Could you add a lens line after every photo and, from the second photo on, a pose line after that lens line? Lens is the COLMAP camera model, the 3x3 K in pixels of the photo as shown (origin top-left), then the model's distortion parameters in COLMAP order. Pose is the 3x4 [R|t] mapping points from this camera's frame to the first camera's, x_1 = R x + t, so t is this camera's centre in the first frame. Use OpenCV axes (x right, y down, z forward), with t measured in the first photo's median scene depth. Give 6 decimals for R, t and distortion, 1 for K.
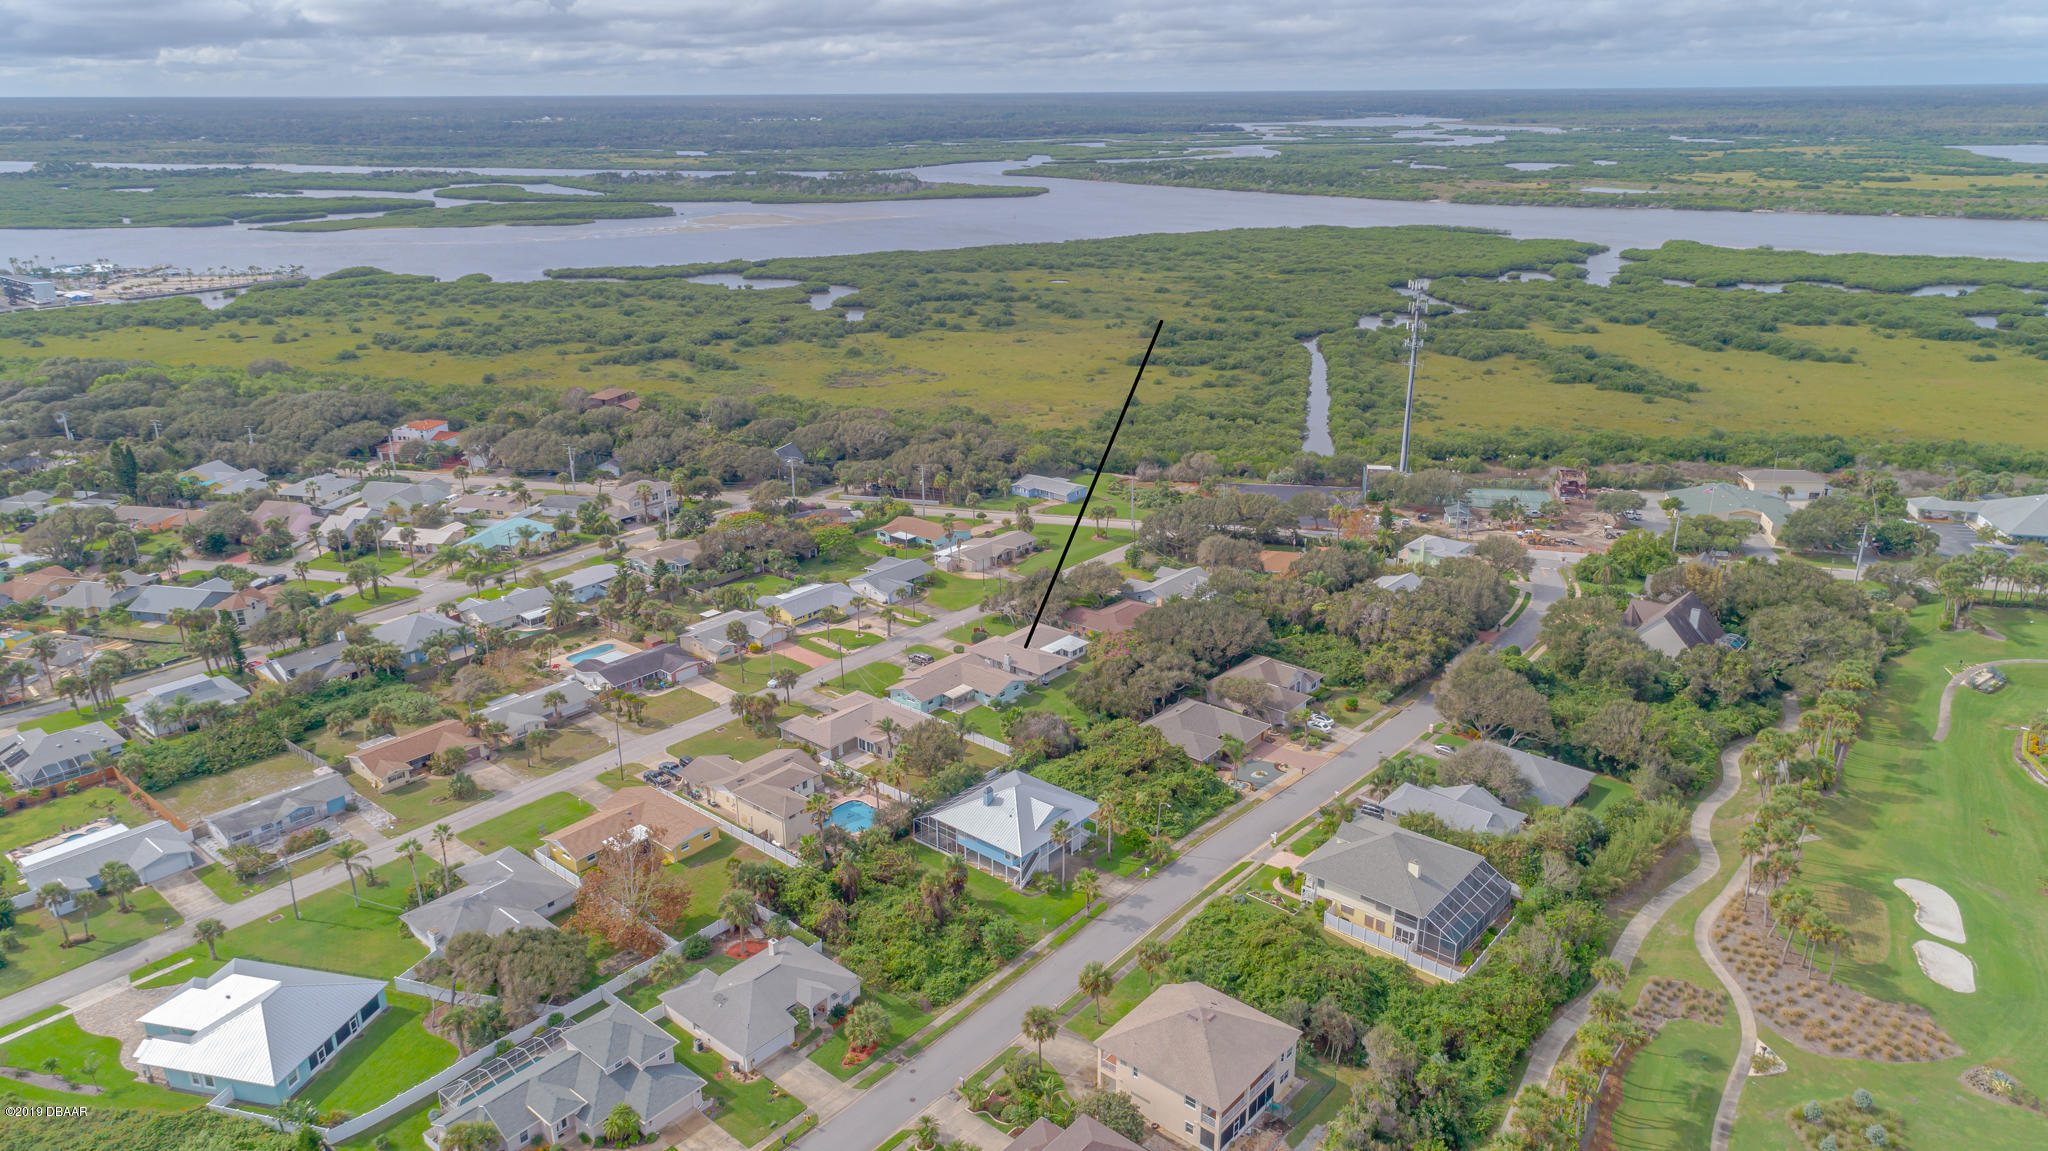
lens RADIAL K [[1349.6, 0, 1022.4], [0, 1349.6, 610.6], [0, 0, 1]] dist [0.011227, 0.004095]
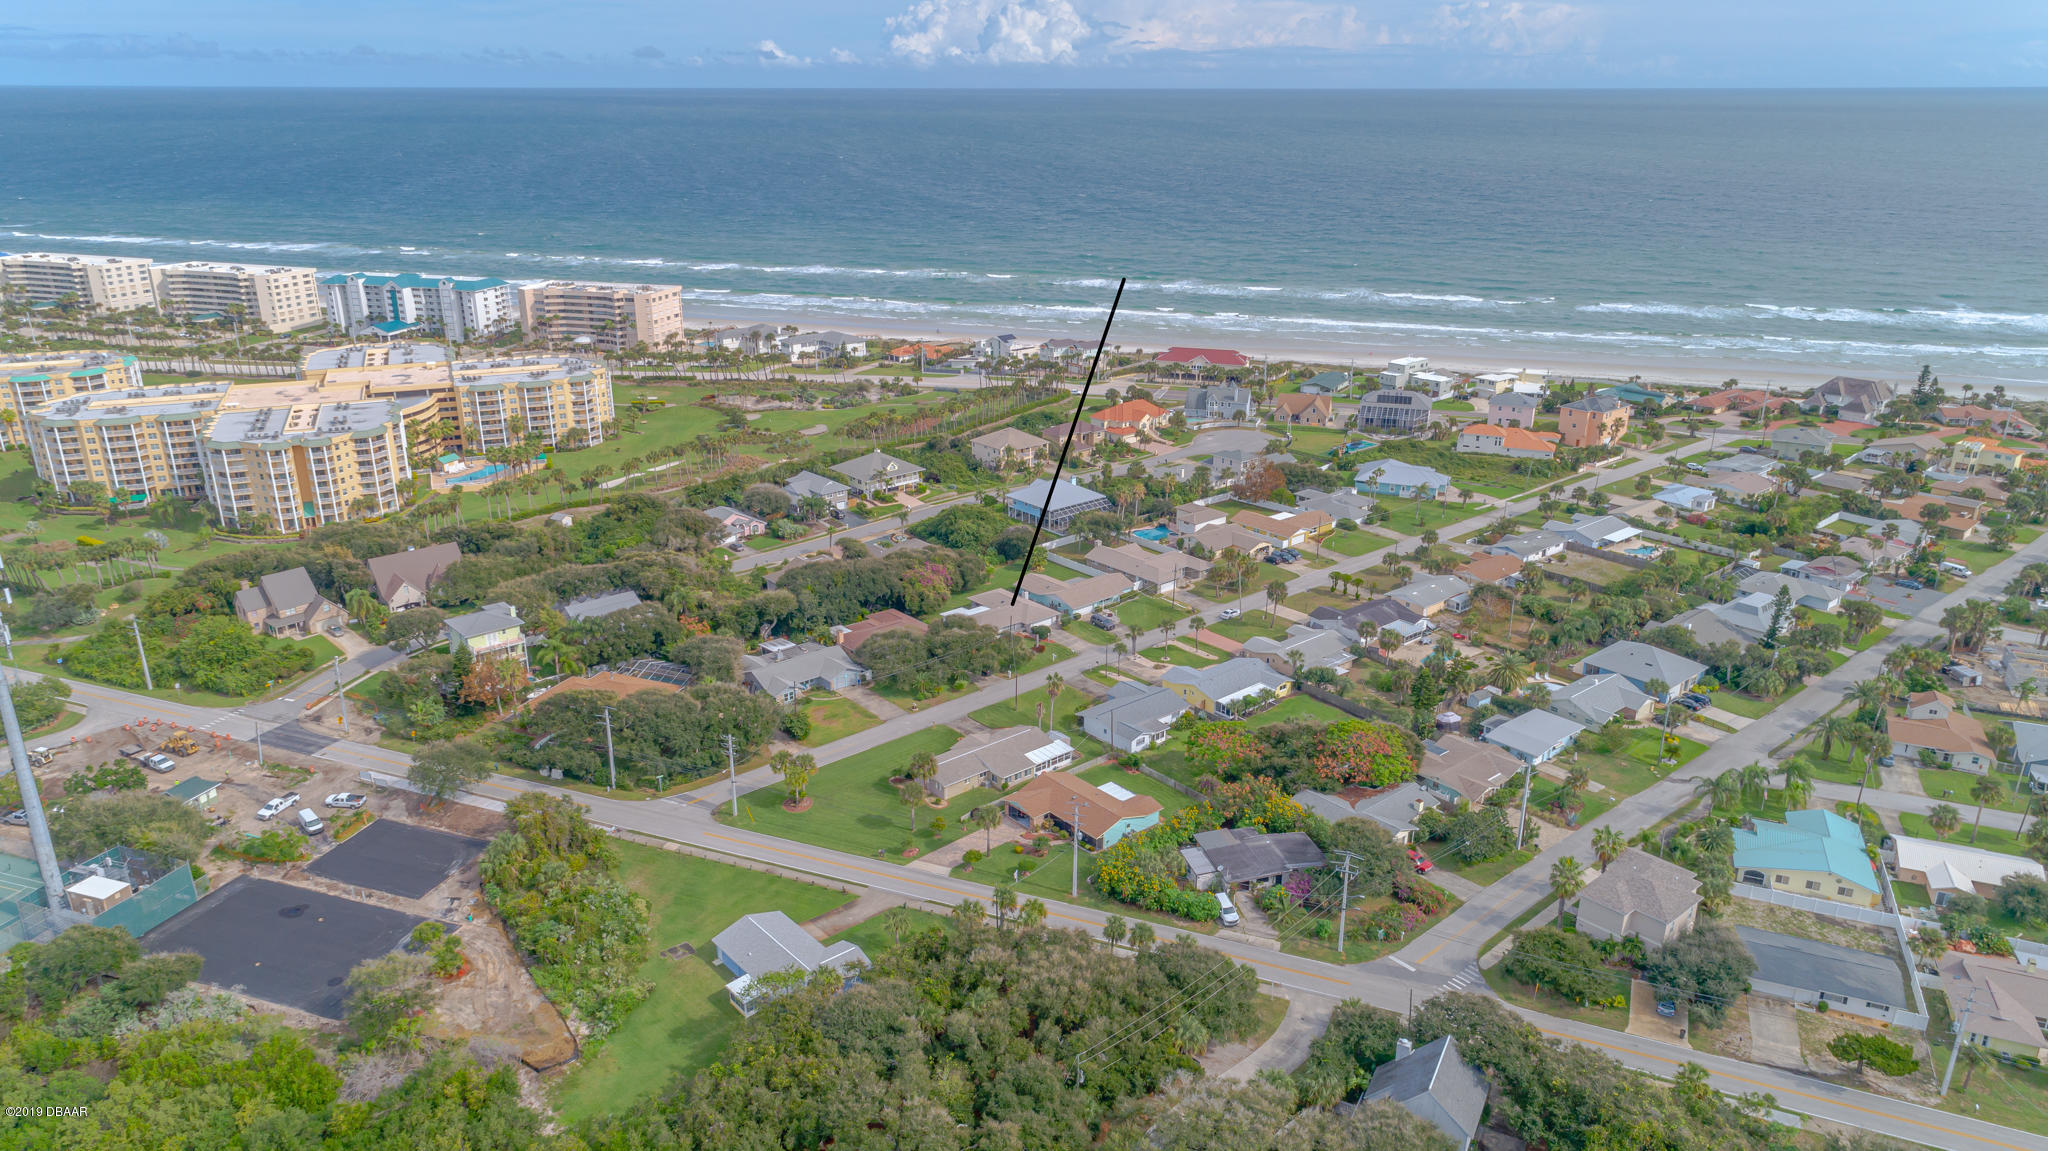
lens RADIAL K [[1414.1, 0, 1024.0], [0, 1414.1, 575.5], [0, 0, 1]] dist [0.003803, 0.005081]
pose [[-0.988816, -0.051793, 0.139855, -0.146740], [0.052140, 0.758526, 0.649553, -0.626760], [-0.139726, 0.649581, -0.747343, 1.598642]]
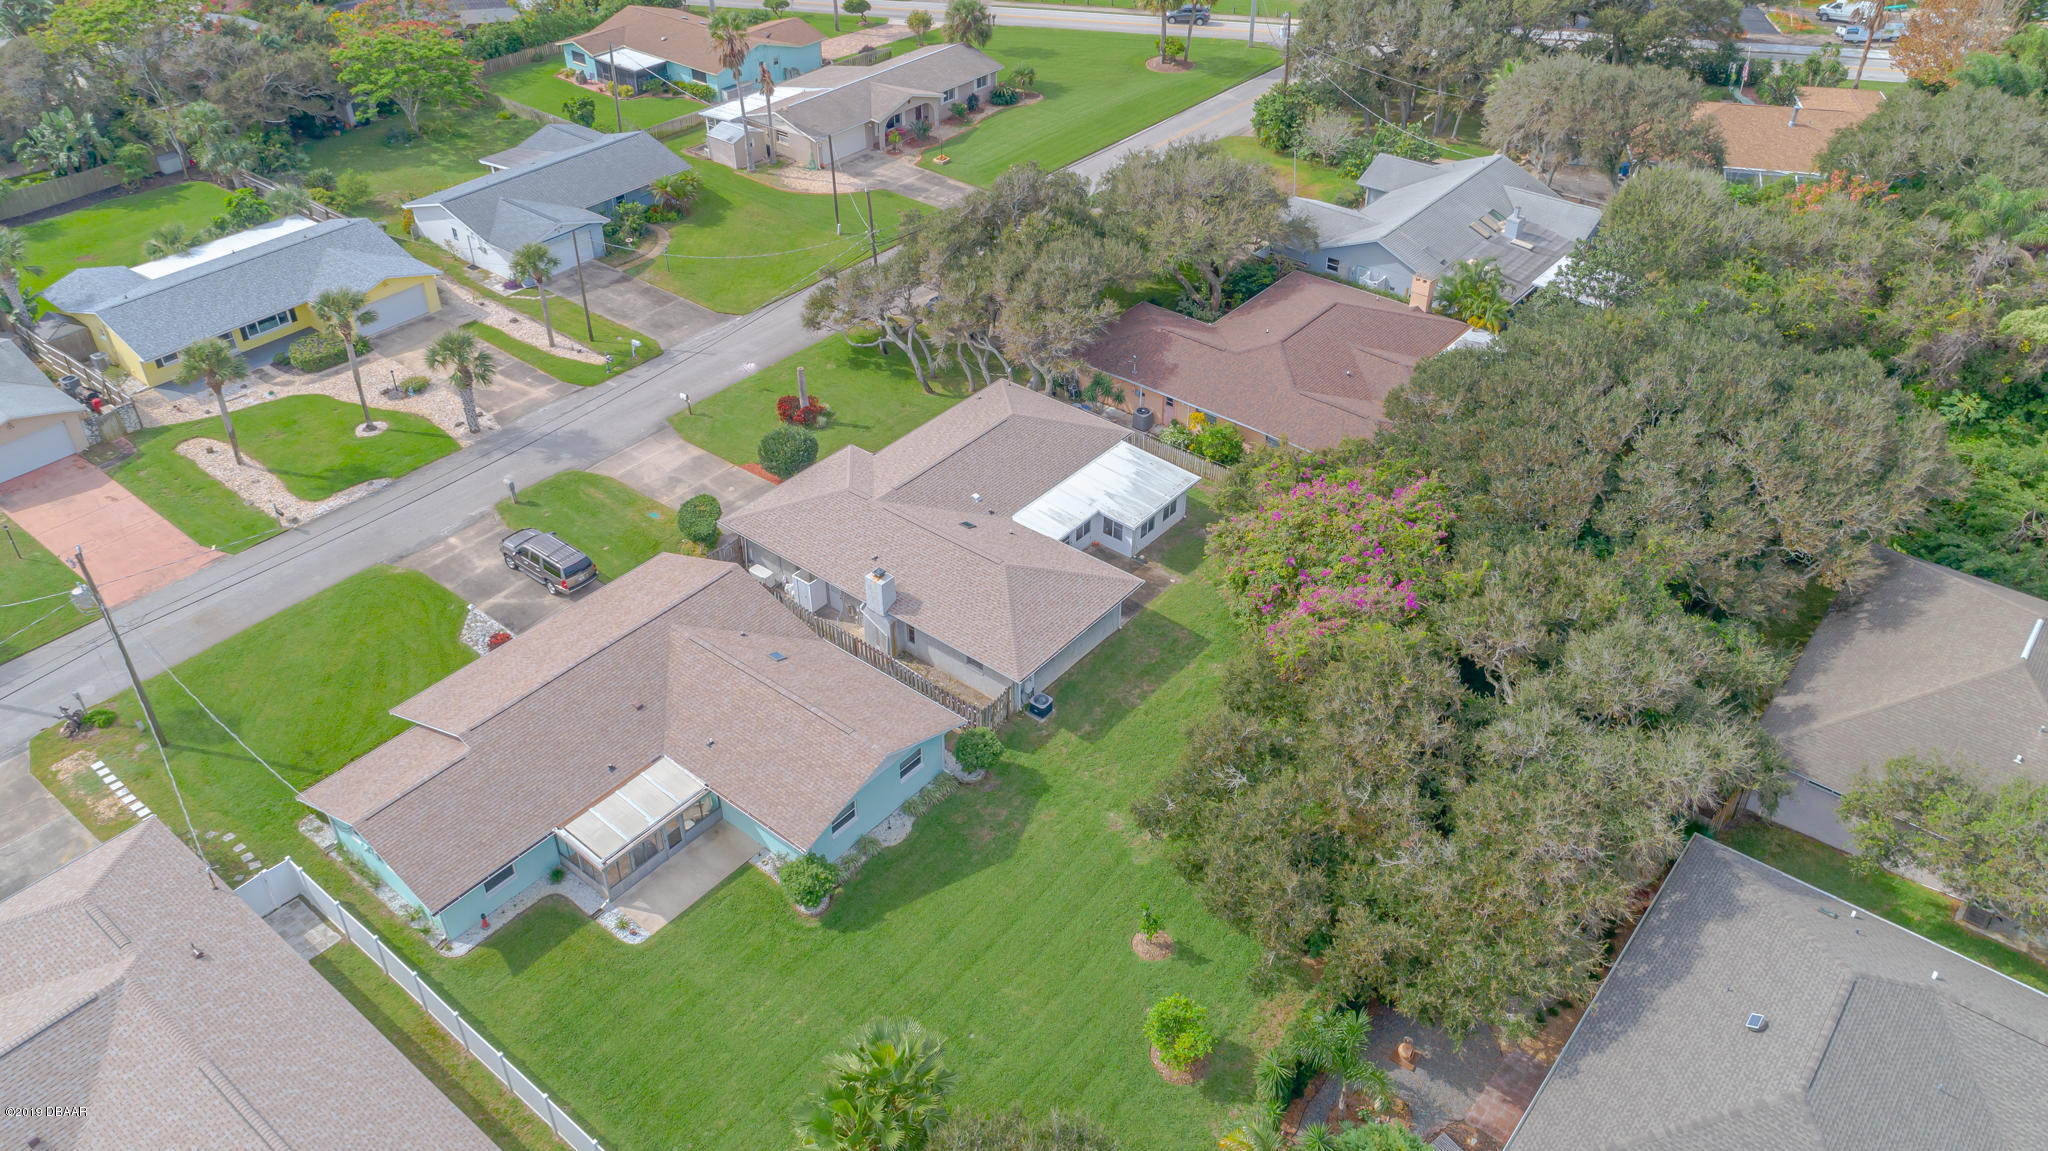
lens RADIAL K [[1484.3, 0, 1024.0], [0, 1484.3, 575.5], [0, 0, 1]] dist [0.000250, 0.004623]
pose [[0.999703, -0.010328, 0.022072, 0.007611], [0.004026, 0.963300, 0.268398, -0.032063], [-0.024034, -0.268229, 0.963055, 0.645012]]
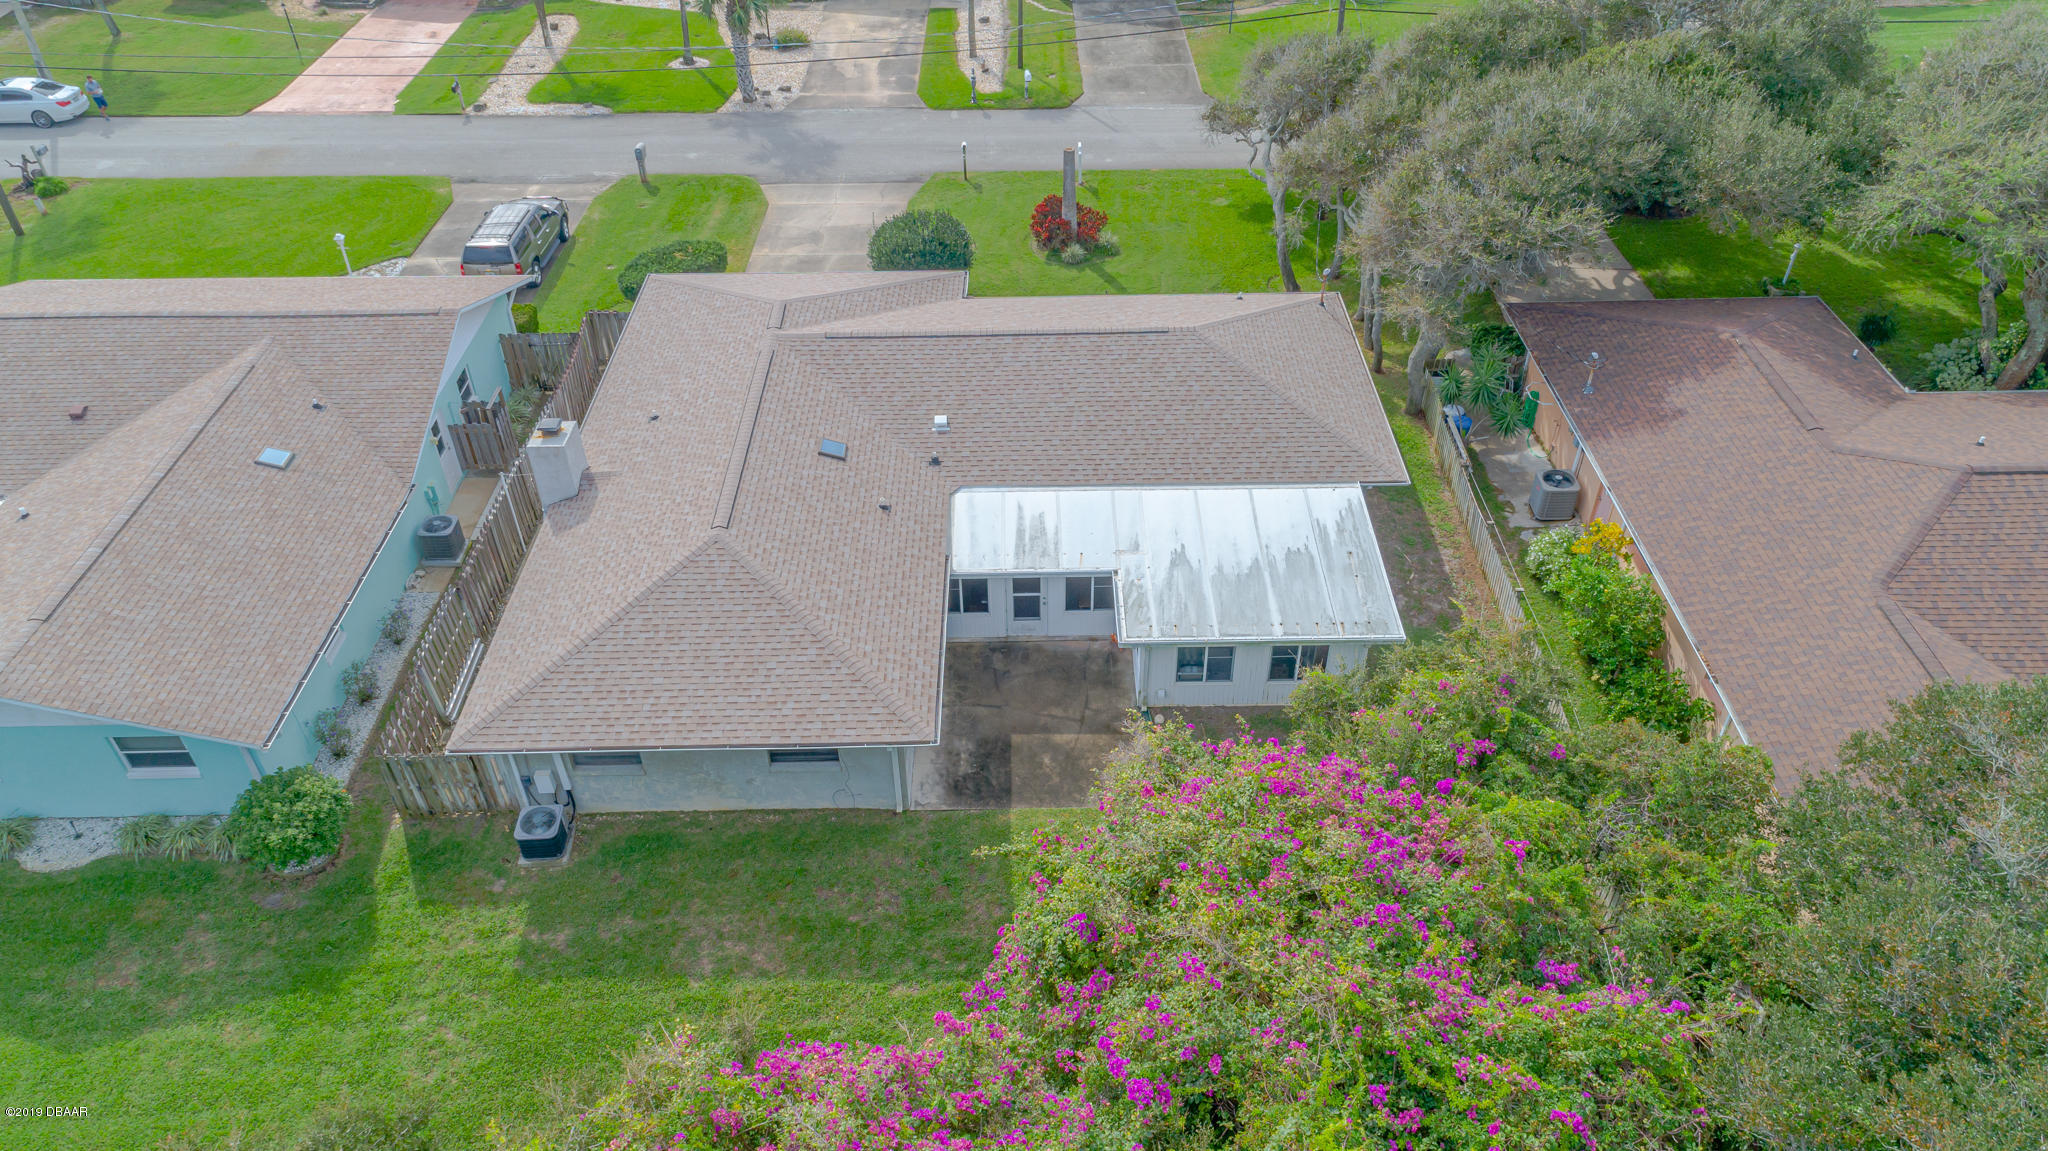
lens RADIAL K [[1414.1, 0, 1024.0], [0, 1414.1, 575.5], [0, 0, 1]] dist [0.003803, 0.005081]
pose [[0.654123, 0.473426, -0.589908, 0.082566], [-0.264539, 0.873837, 0.407955, -0.015593], [0.708620, -0.110799, 0.696837, 0.811475]]
